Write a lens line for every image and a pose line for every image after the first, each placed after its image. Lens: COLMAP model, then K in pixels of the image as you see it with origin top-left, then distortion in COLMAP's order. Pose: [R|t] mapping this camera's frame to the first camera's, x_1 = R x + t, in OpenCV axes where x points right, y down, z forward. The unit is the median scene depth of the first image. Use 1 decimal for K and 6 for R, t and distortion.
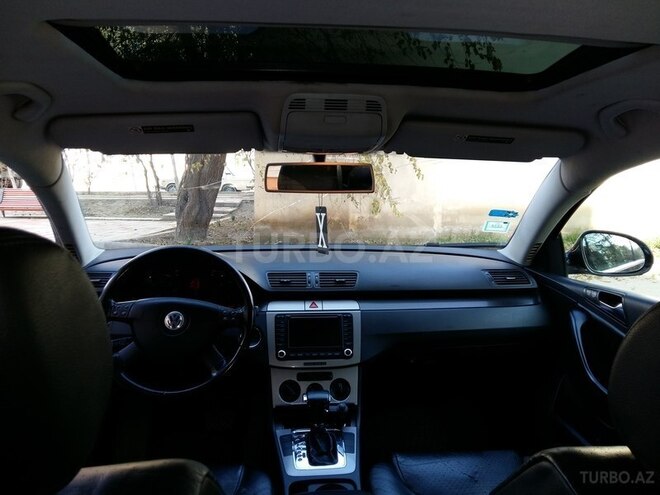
lens RADIAL K [[511.2, 0, 330.0], [0, 511.2, 247.5], [0, 0, 1]] dist [0.036764, -0.006133]
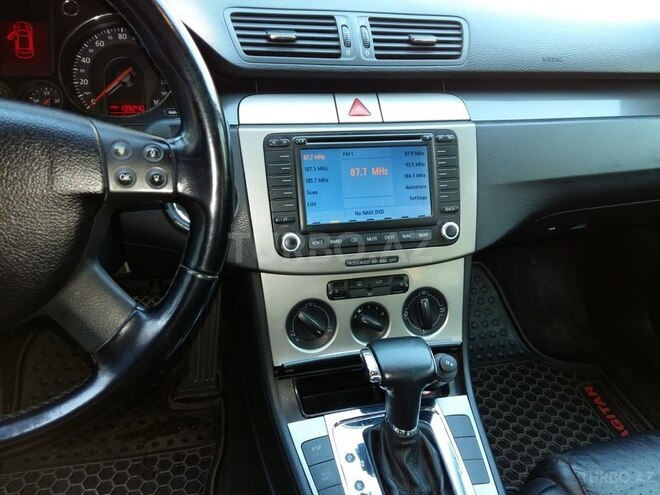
lens RADIAL K [[511.2, 0, 330.0], [0, 511.2, 247.5], [0, 0, 1]] dist [0.036764, -0.006133]
pose [[0.985629, -0.036309, 0.164975, -0.126940], [-0.035370, 0.910619, 0.411730, 0.052349], [-0.165179, -0.411648, 0.896249, 0.642251]]
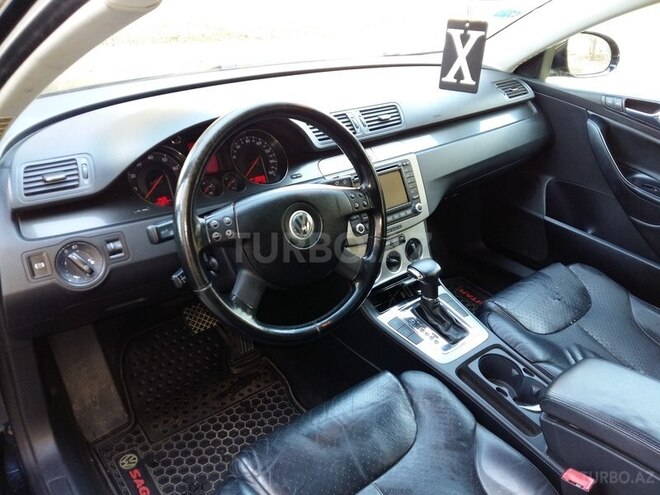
lens RADIAL K [[511.2, 0, 330.0], [0, 511.2, 247.5], [0, 0, 1]] dist [0.036764, -0.006133]
pose [[0.829220, -0.254399, 0.497671, -0.514451], [0.036771, 0.913312, 0.405598, -0.078213], [-0.557712, -0.318031, 0.766690, 0.420592]]
